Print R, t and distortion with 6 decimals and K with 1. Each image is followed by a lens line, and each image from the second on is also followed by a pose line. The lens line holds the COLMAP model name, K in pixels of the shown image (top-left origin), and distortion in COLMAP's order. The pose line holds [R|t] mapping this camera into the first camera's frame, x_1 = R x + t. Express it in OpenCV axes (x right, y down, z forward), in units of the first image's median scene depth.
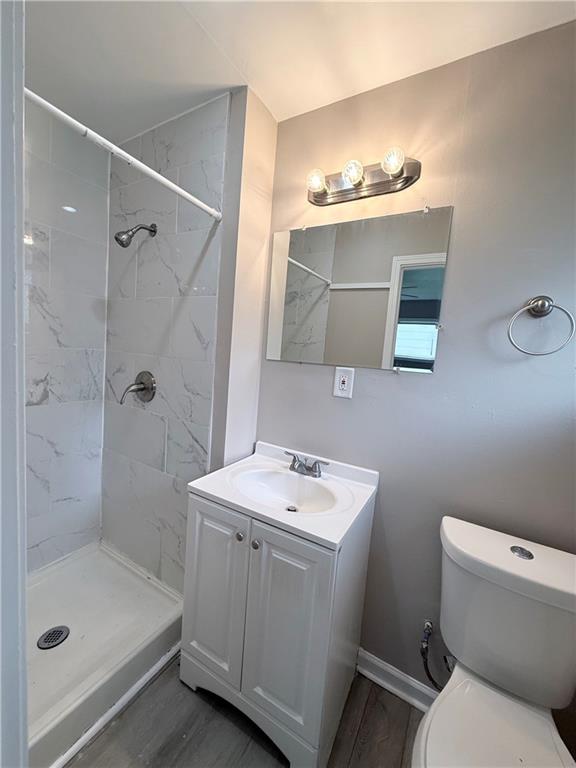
lens RADIAL K [[307.0, 0, 288.8], [0, 307.0, 382.5], [0, 0, 1]] dist [0.000127, -0.000097]
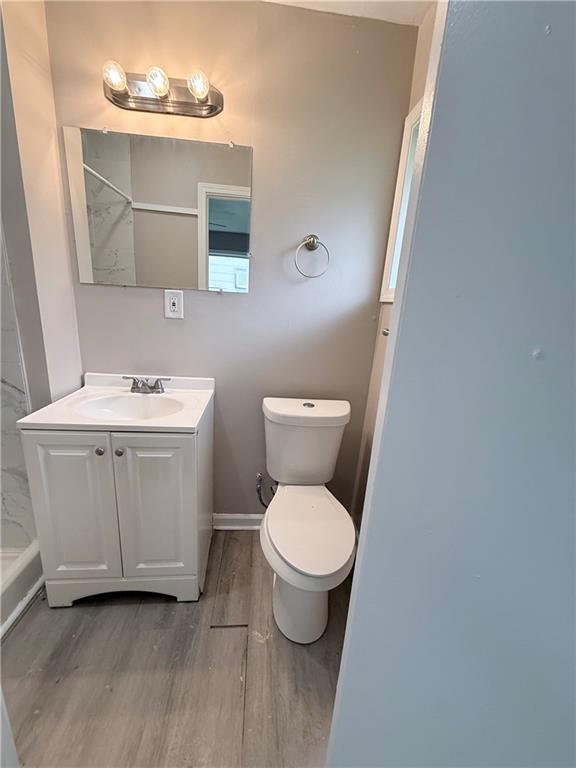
lens RADIAL K [[307.0, 0, 288.8], [0, 307.0, 382.5], [0, 0, 1]] dist [0.000127, -0.000097]
pose [[0.823451, -0.165802, 0.542622, -0.127827], [0.053474, 0.974773, 0.216700, 0.057699], [-0.564862, -0.149425, 0.811543, -0.163153]]
